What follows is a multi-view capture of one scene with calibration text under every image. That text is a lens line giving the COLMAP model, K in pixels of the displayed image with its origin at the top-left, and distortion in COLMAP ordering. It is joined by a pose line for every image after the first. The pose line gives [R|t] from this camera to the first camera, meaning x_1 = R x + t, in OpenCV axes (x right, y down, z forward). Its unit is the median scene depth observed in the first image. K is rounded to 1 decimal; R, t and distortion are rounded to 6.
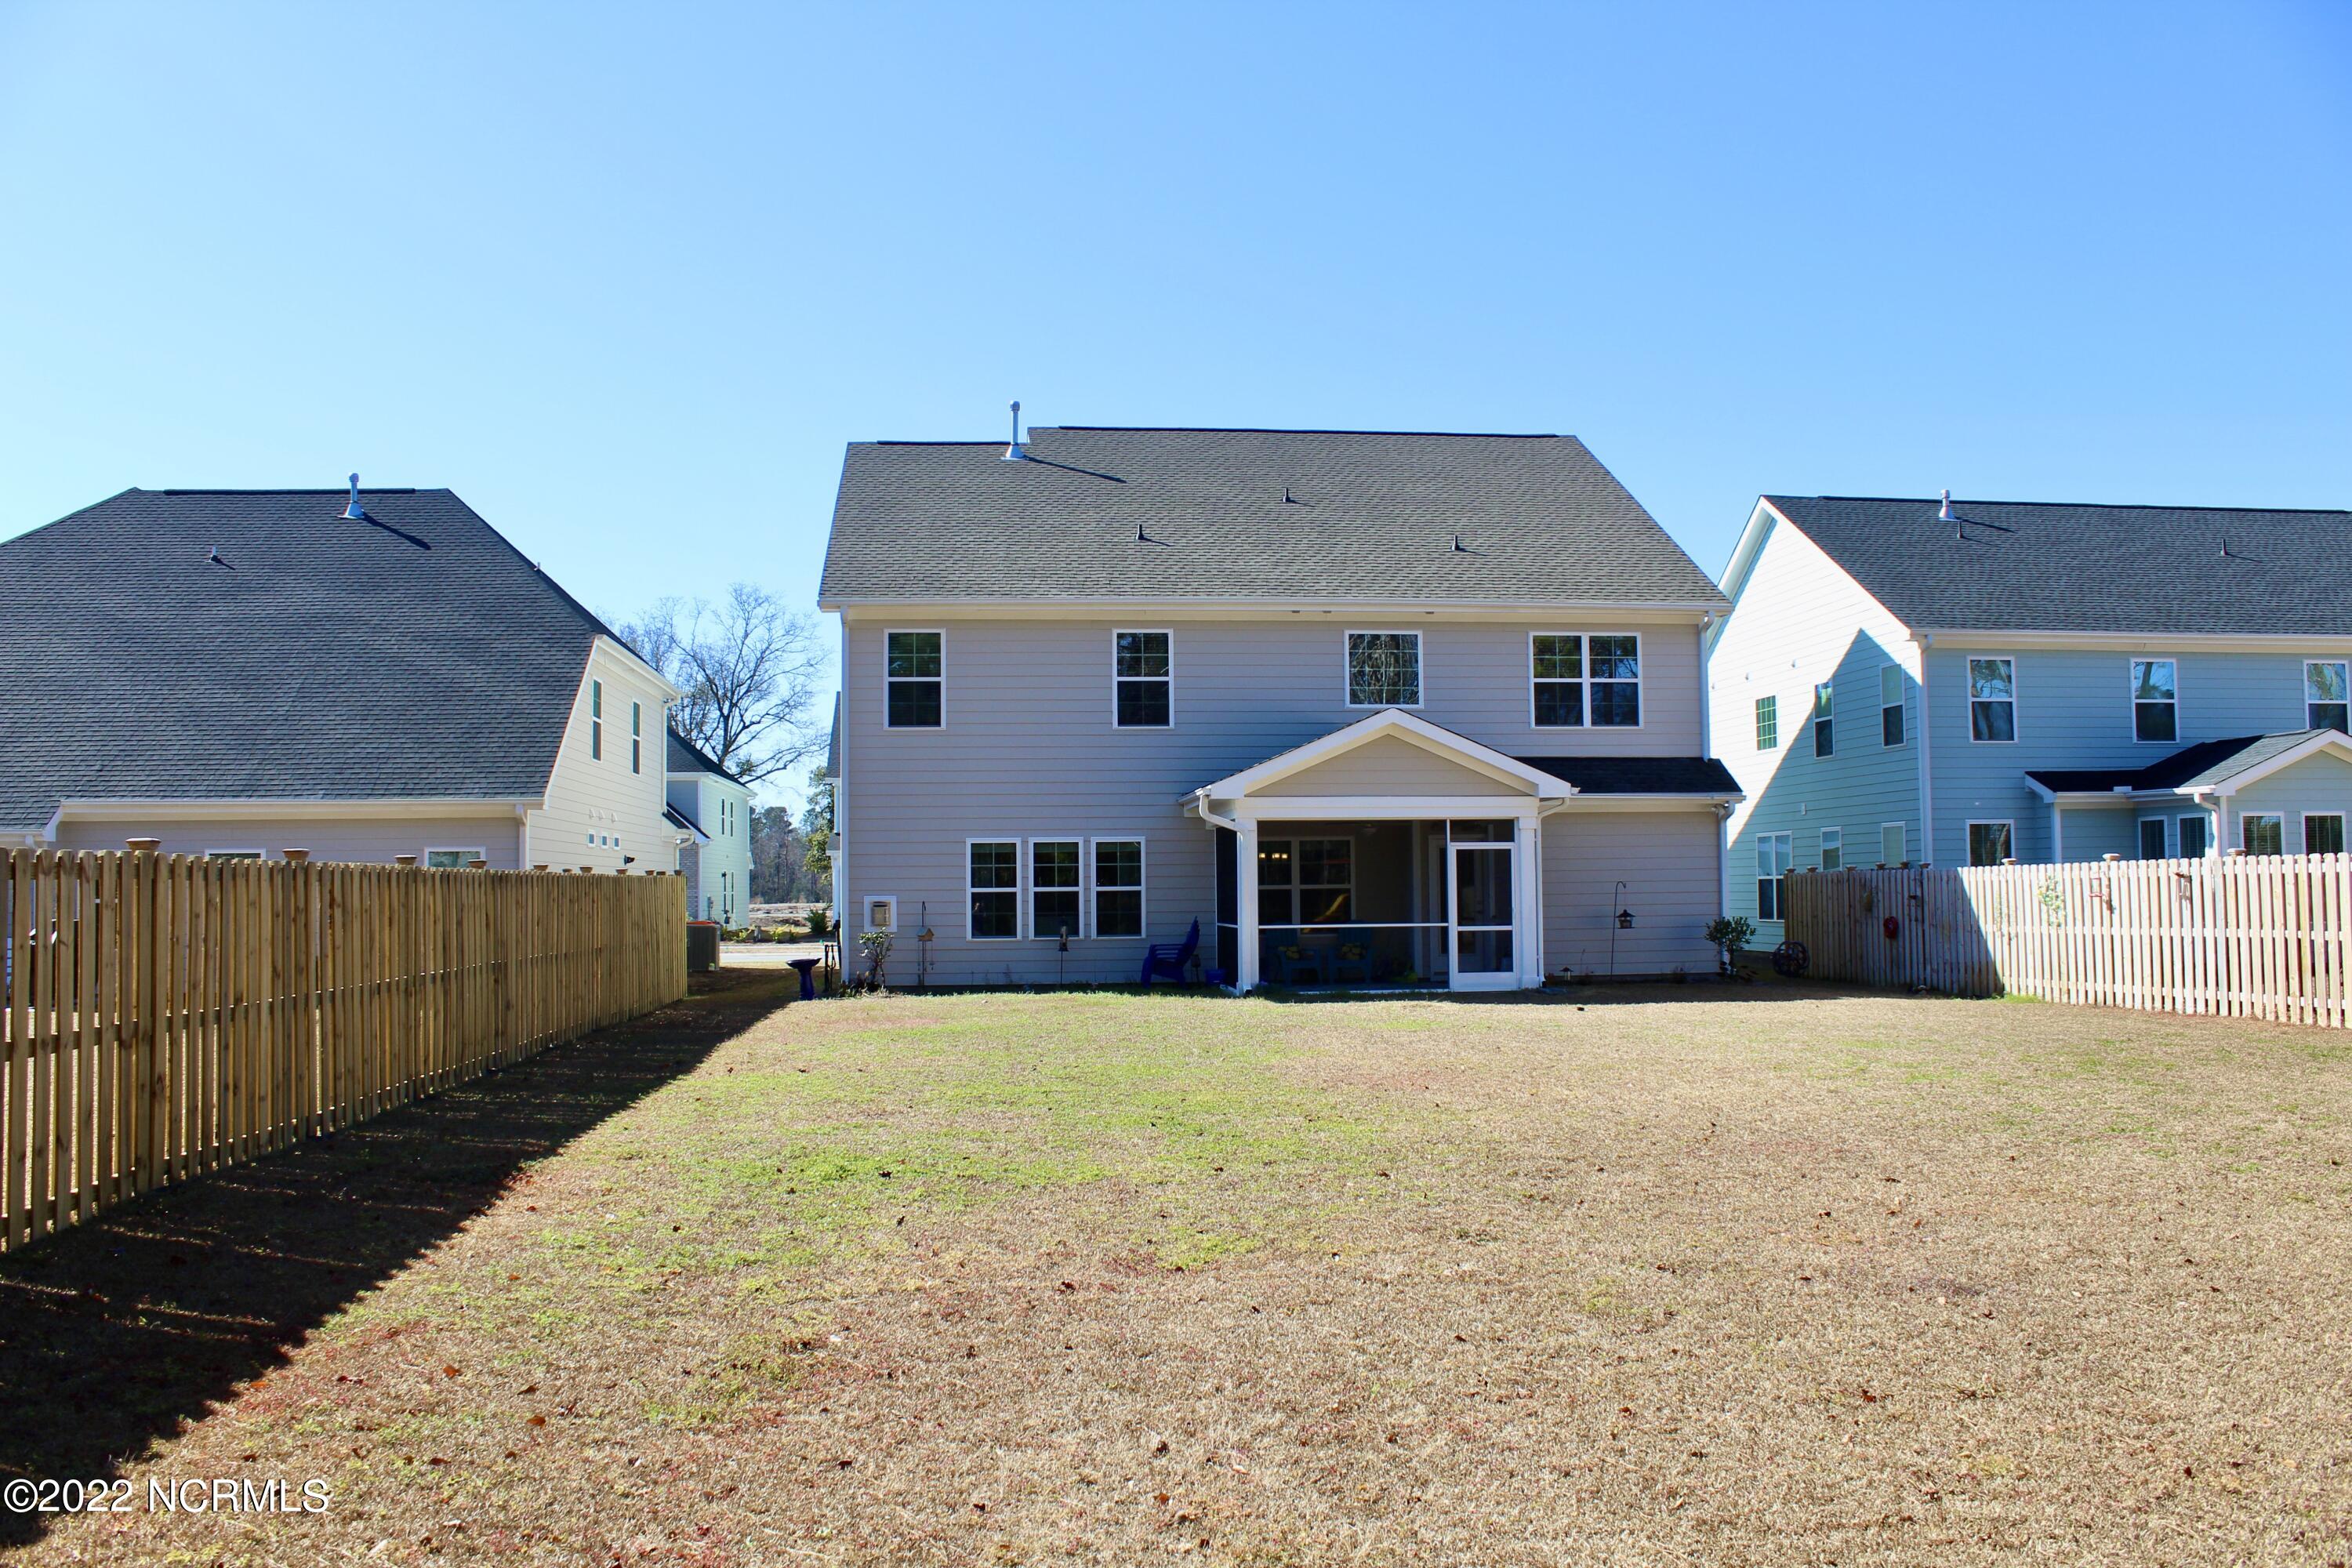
lens RADIAL K [[1948.9, 0, 1176.0], [0, 1948.9, 784.0], [0, 0, 1]] dist [-0.170567, 0.156035]
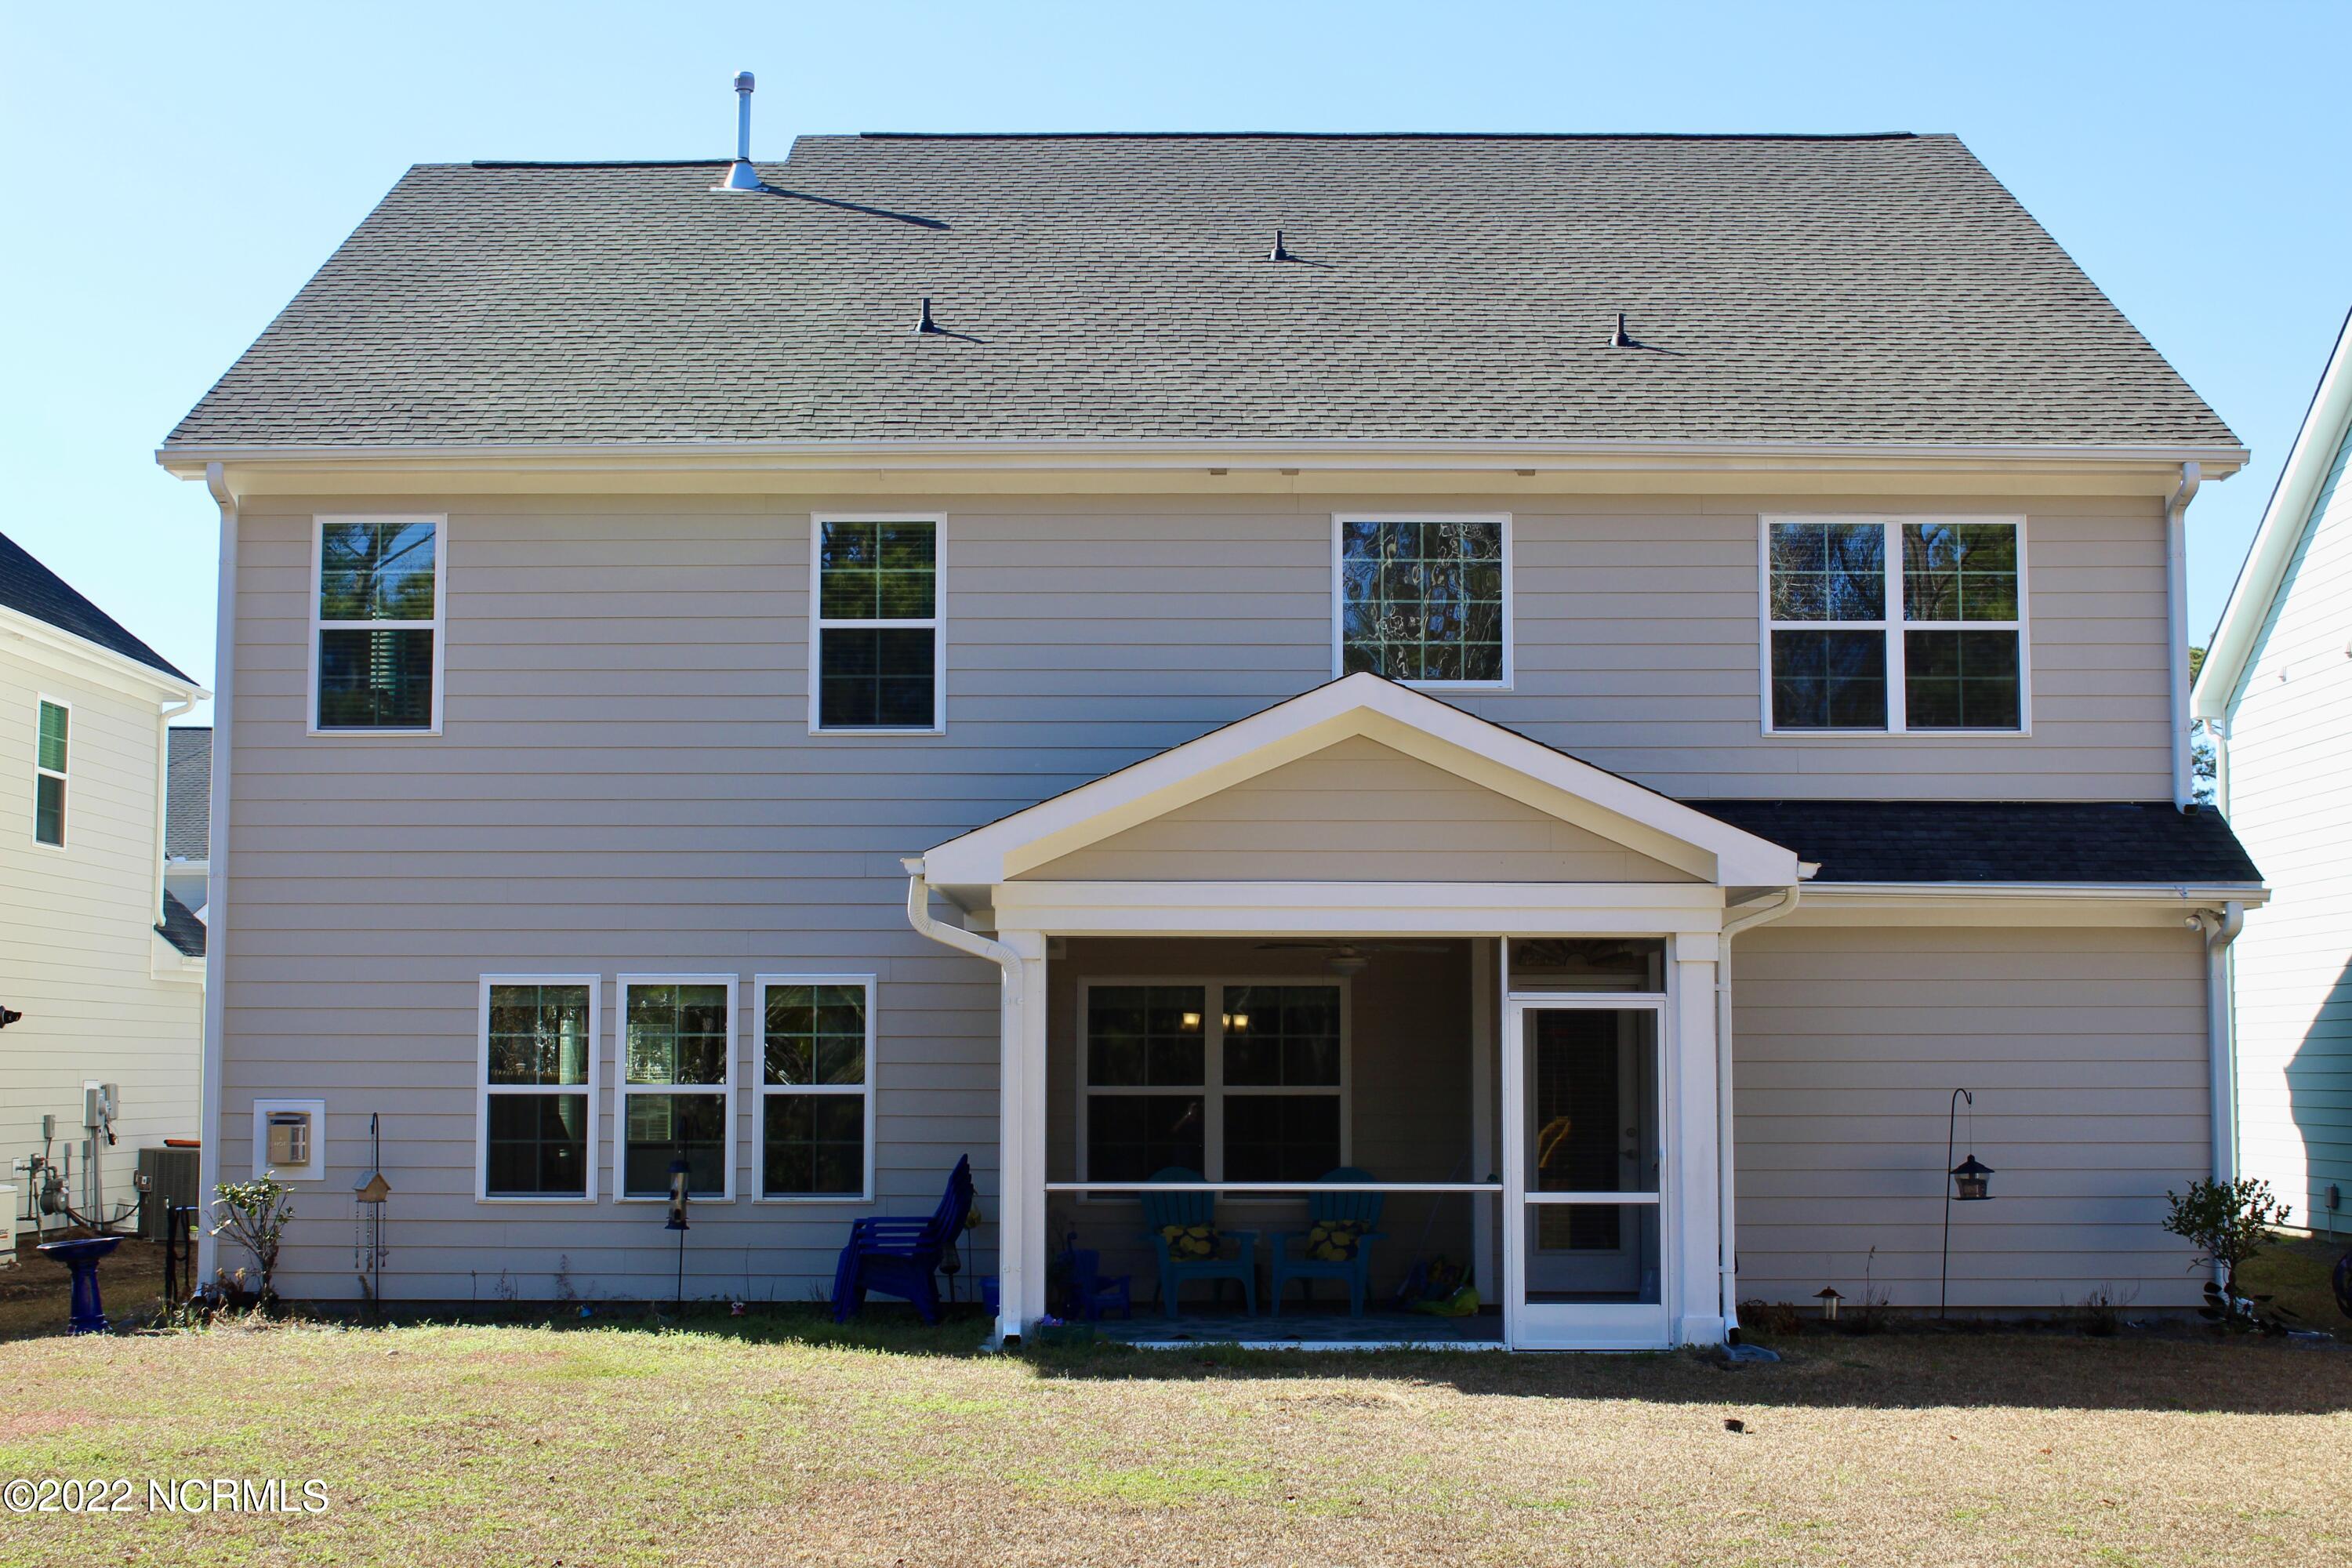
lens RADIAL K [[3162.8, 0, 1176.0], [0, 3162.8, 784.0], [0, 0, 1]] dist [-0.051504, 0.000363]
pose [[0.993971, 0.001581, -0.109628, 0.133326], [-0.005618, 0.999317, -0.036521, 0.009552], [0.109495, 0.036916, 0.993302, 0.284830]]
